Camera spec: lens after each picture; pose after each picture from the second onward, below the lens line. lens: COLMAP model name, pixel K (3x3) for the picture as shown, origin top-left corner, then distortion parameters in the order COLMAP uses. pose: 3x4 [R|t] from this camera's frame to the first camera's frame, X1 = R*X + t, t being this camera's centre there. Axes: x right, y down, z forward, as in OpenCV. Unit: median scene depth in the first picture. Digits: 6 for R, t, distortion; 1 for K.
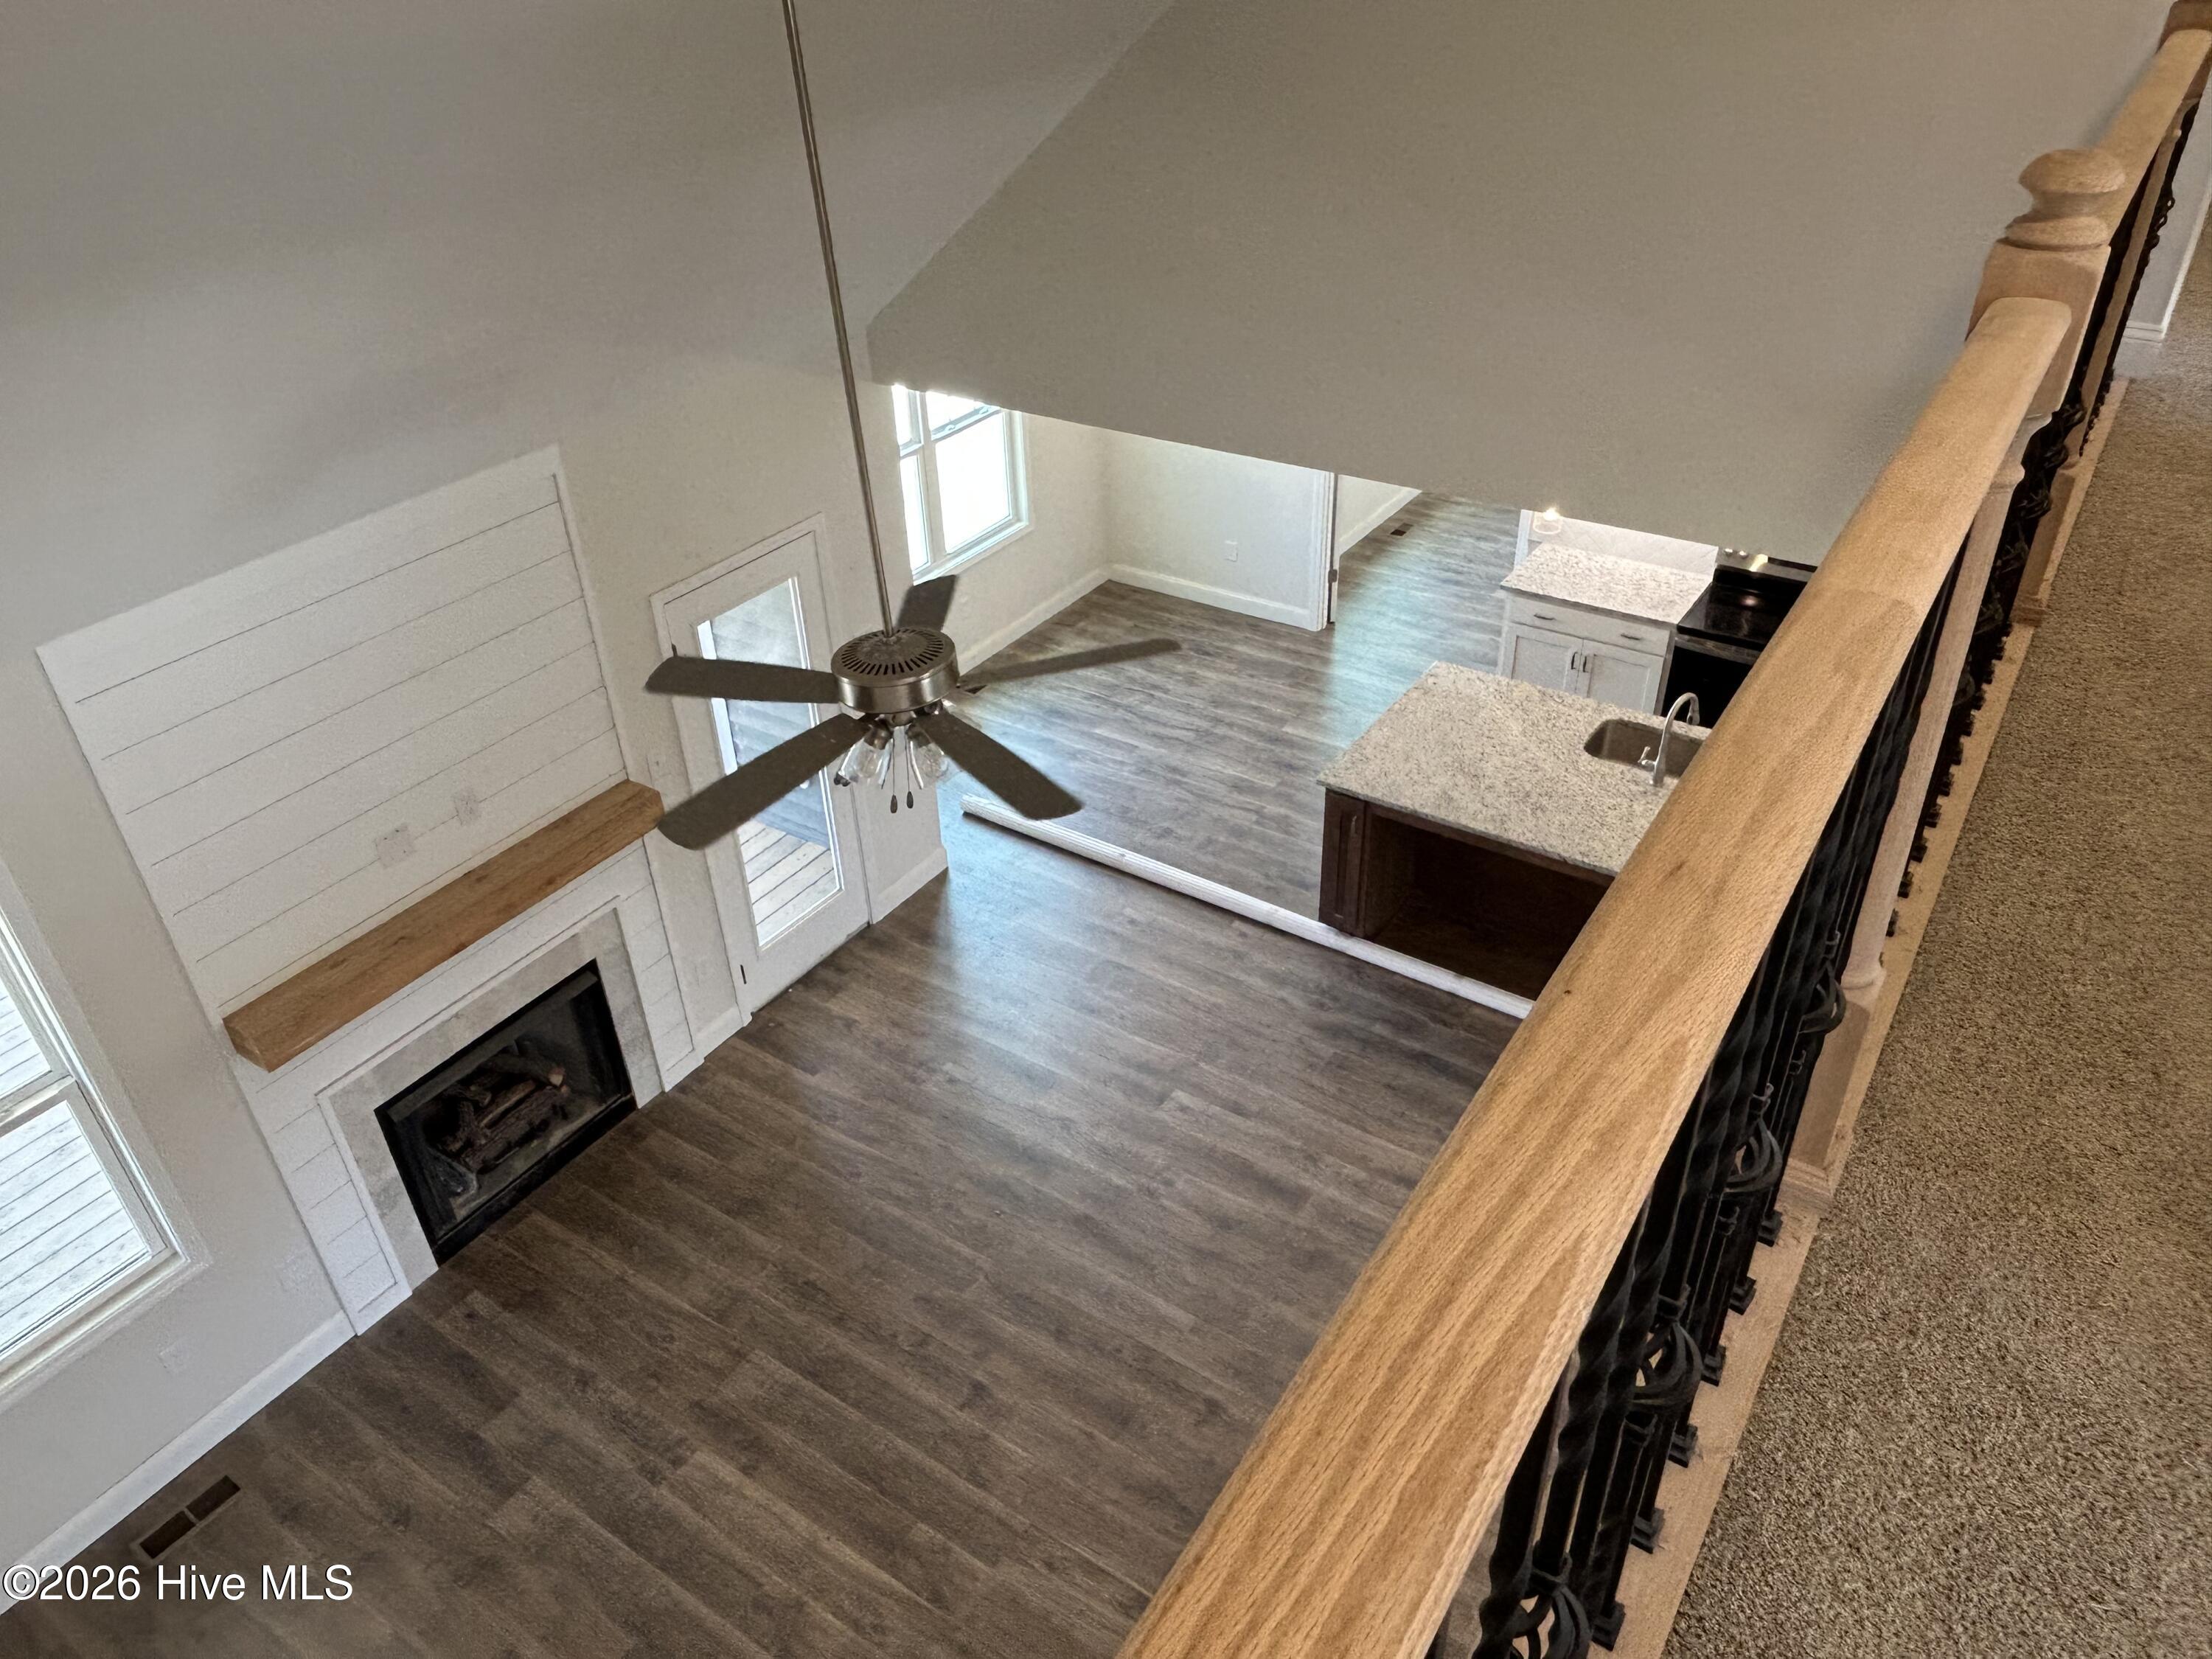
lens RADIAL K [[1521.2, 0, 1106.0], [0, 1521.2, 829.5], [0, 0, 1]] dist [-0.003206, -0.000126]
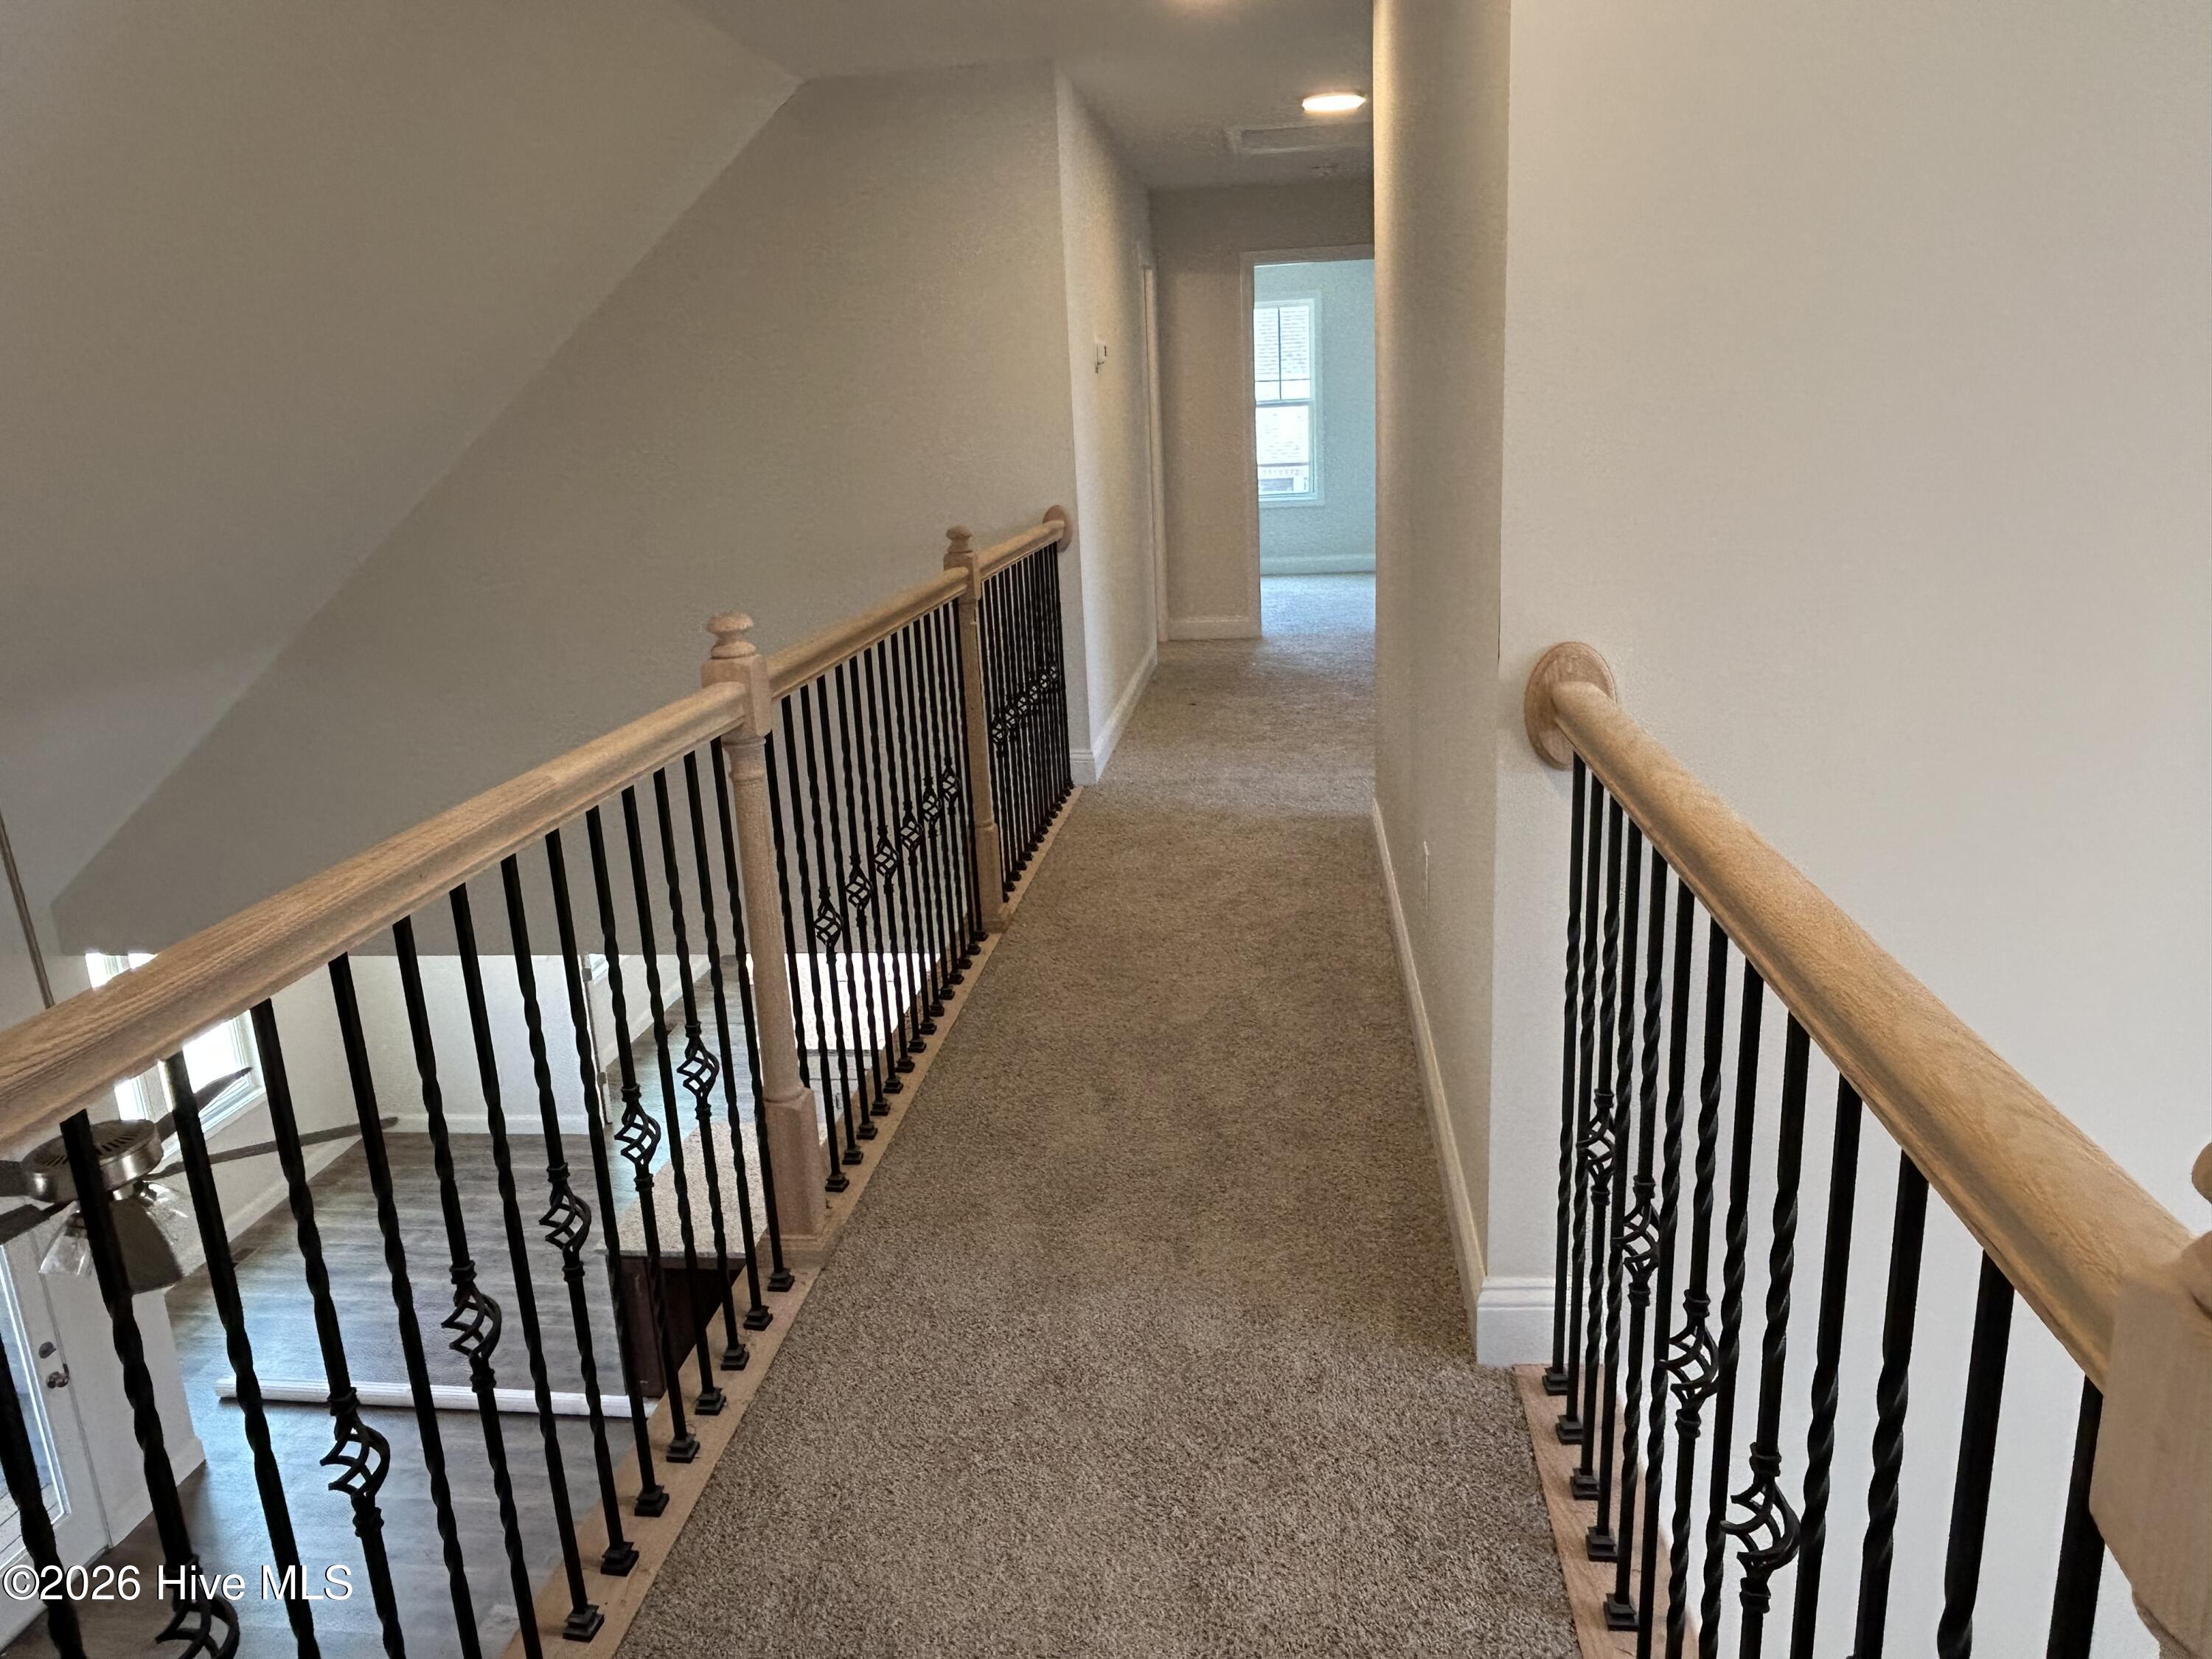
lens RADIAL K [[1521.2, 0, 1106.0], [0, 1521.2, 829.5], [0, 0, 1]] dist [-0.003206, -0.000126]
pose [[0.890179, -0.124687, 0.438218, 0.034476], [0.265878, 0.923231, -0.277406, 0.101159], [-0.369988, 0.363453, 0.854992, -0.158603]]
